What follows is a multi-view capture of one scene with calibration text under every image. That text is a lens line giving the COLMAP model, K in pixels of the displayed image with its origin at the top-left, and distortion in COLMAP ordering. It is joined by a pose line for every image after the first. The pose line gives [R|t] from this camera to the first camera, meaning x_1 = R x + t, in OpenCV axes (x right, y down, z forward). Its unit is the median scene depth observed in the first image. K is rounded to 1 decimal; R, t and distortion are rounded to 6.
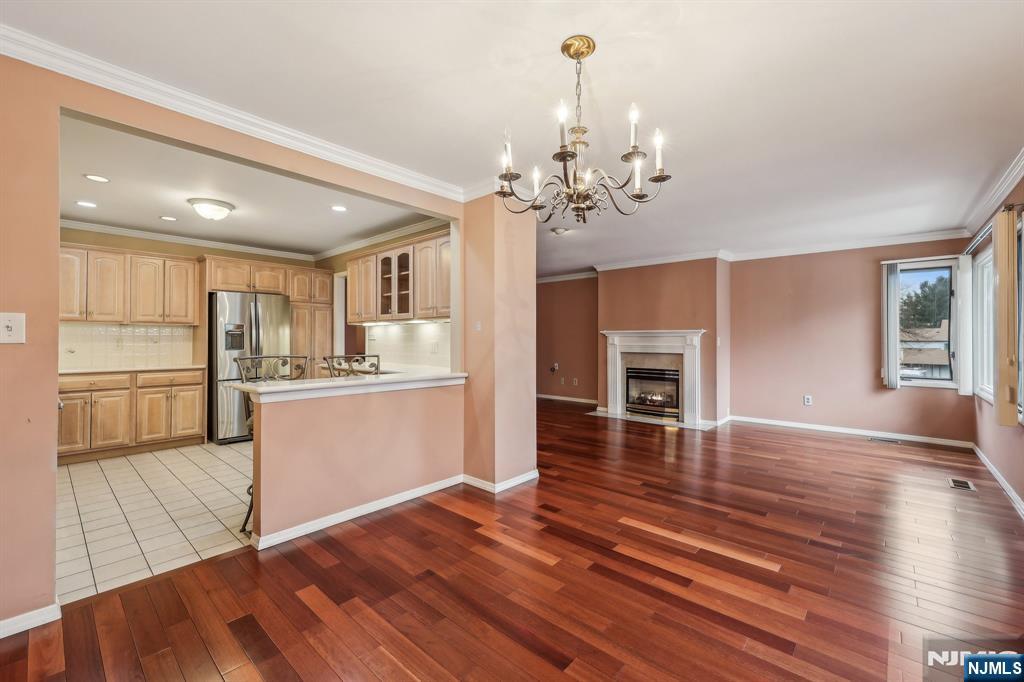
lens RADIAL K [[423.7, 0, 513.2], [0, 423.7, 334.6], [0, 0, 1]] dist [0.001008, 0.000217]
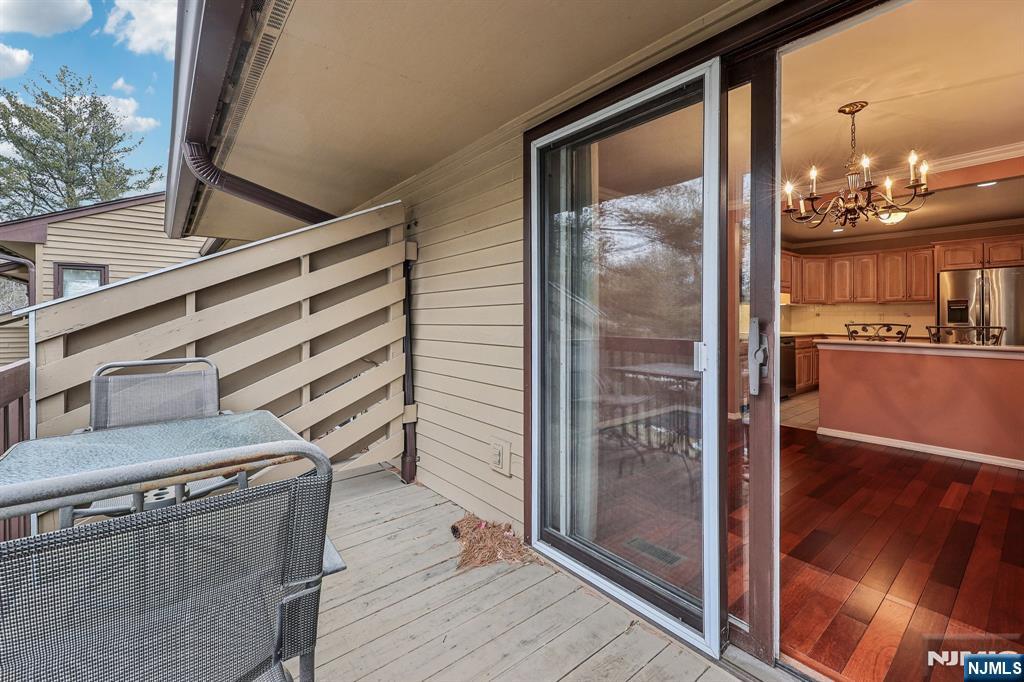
lens RADIAL K [[432.4, 0, 510.3], [0, 432.4, 320.0], [0, 0, 1]] dist [0.001378, 0.000058]
pose [[-0.162043, 0.004196, -0.986775, 0.673387], [0.009867, 0.999948, 0.002632, 0.014139], [0.986734, -0.009310, -0.162076, 0.027997]]
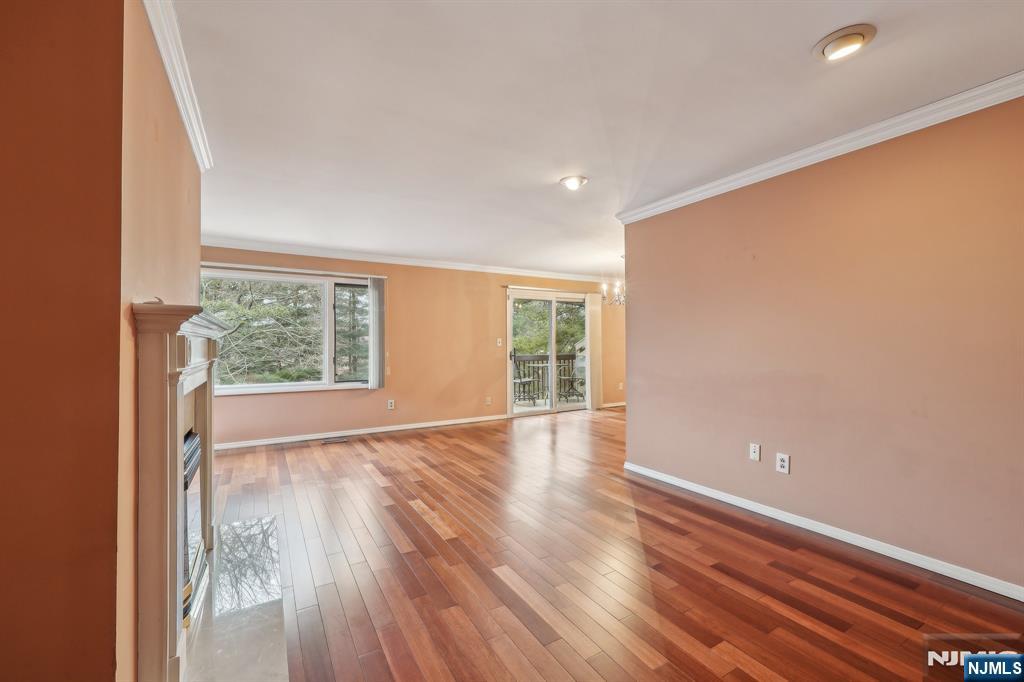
lens RADIAL K [[424.5, 0, 512.2], [0, 424.5, 338.3], [0, 0, 1]] dist [0.001167, 0.000118]
pose [[-0.952869, 0.007879, 0.303281, 0.000703], [0.001279, 0.999758, -0.021956, 0.017124], [-0.303380, -0.020533, -0.952648, 1.664632]]
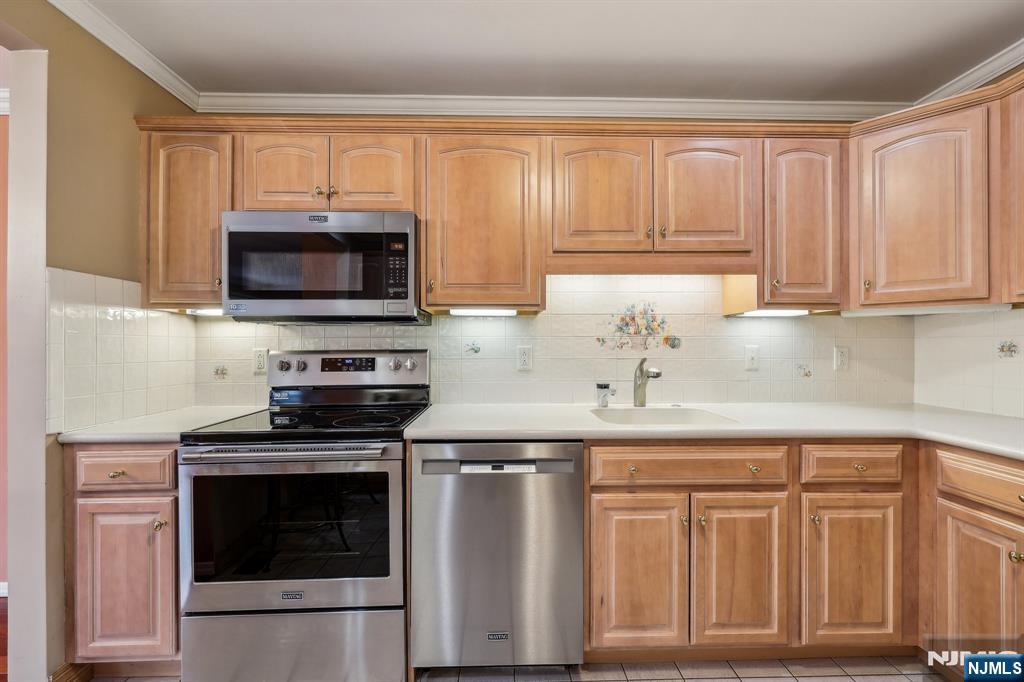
lens RADIAL K [[420.6, 0, 515.3], [0, 420.6, 347.0], [0, 0, 1]] dist [0.000899, 0.000299]
pose [[-0.728257, 0.002011, -0.685301, -0.468676], [0.009443, 0.999930, -0.007101, 0.007574], [0.685239, -0.011643, -0.728225, 0.843458]]
